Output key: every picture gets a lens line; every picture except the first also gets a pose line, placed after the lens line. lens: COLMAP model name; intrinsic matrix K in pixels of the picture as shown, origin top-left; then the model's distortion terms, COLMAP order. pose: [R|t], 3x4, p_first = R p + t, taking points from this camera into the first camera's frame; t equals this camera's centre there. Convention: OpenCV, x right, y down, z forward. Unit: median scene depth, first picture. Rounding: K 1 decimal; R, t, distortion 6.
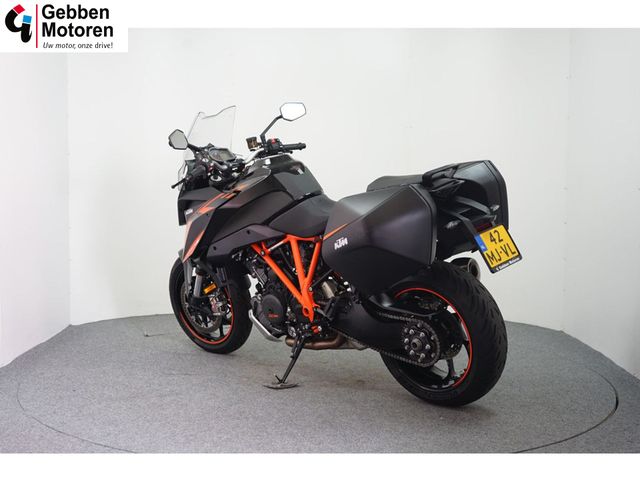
lens RADIAL K [[905.7, 0, 320.0], [0, 905.7, 240.0], [0, 0, 1]] dist [0.017701, 0.004396]
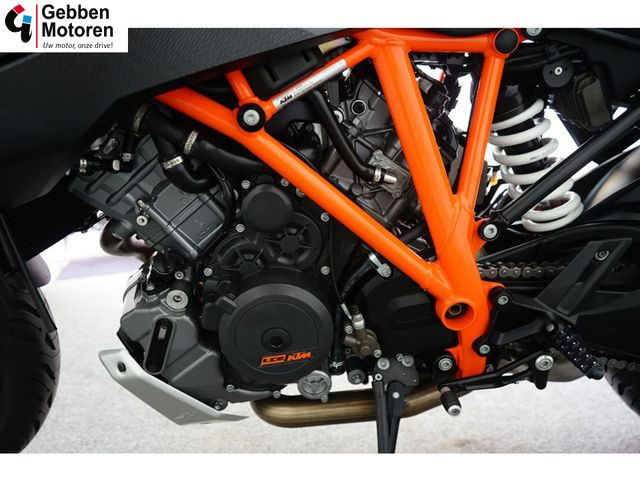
lens RADIAL K [[535.5, 0, 320.0], [0, 535.5, 240.0], [0, 0, 1]] dist [0.003855, 0.000928]
pose [[0.691962, -0.163572, 0.703160, -0.157923], [0.102674, 0.986391, 0.128420, 0.030650], [-0.714596, -0.016665, 0.699339, 0.915185]]
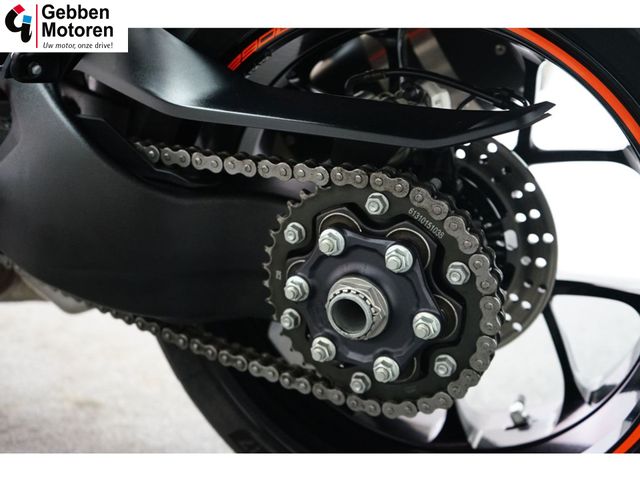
lens RADIAL K [[702.7, 0, 320.0], [0, 702.7, 240.0], [0, 0, 1]] dist [0.003145, 0.004425]
pose [[0.956551, -0.000580, 0.291563, 0.052906], [-0.026631, 0.995644, 0.089353, 0.080589], [-0.290345, -0.093235, 0.952369, 0.788193]]
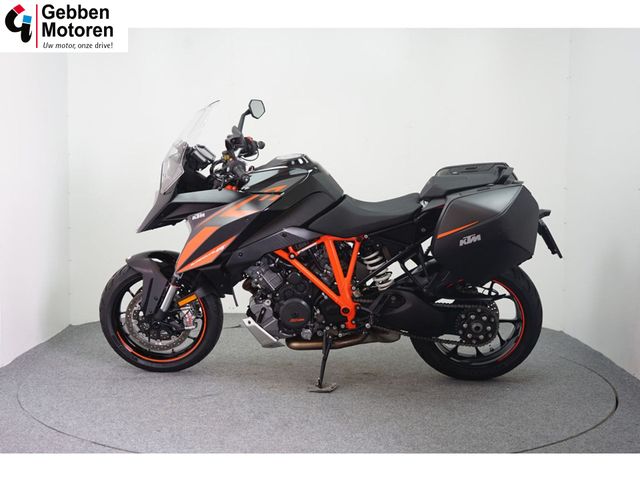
lens RADIAL K [[905.7, 0, 320.0], [0, 905.7, 240.0], [0, 0, 1]] dist [0.017701, 0.004396]
pose [[0.764607, -0.050291, 0.642532, -0.681242], [0.045476, 0.998676, 0.024050, -0.025484], [-0.642890, 0.010831, 0.765882, 0.245128]]
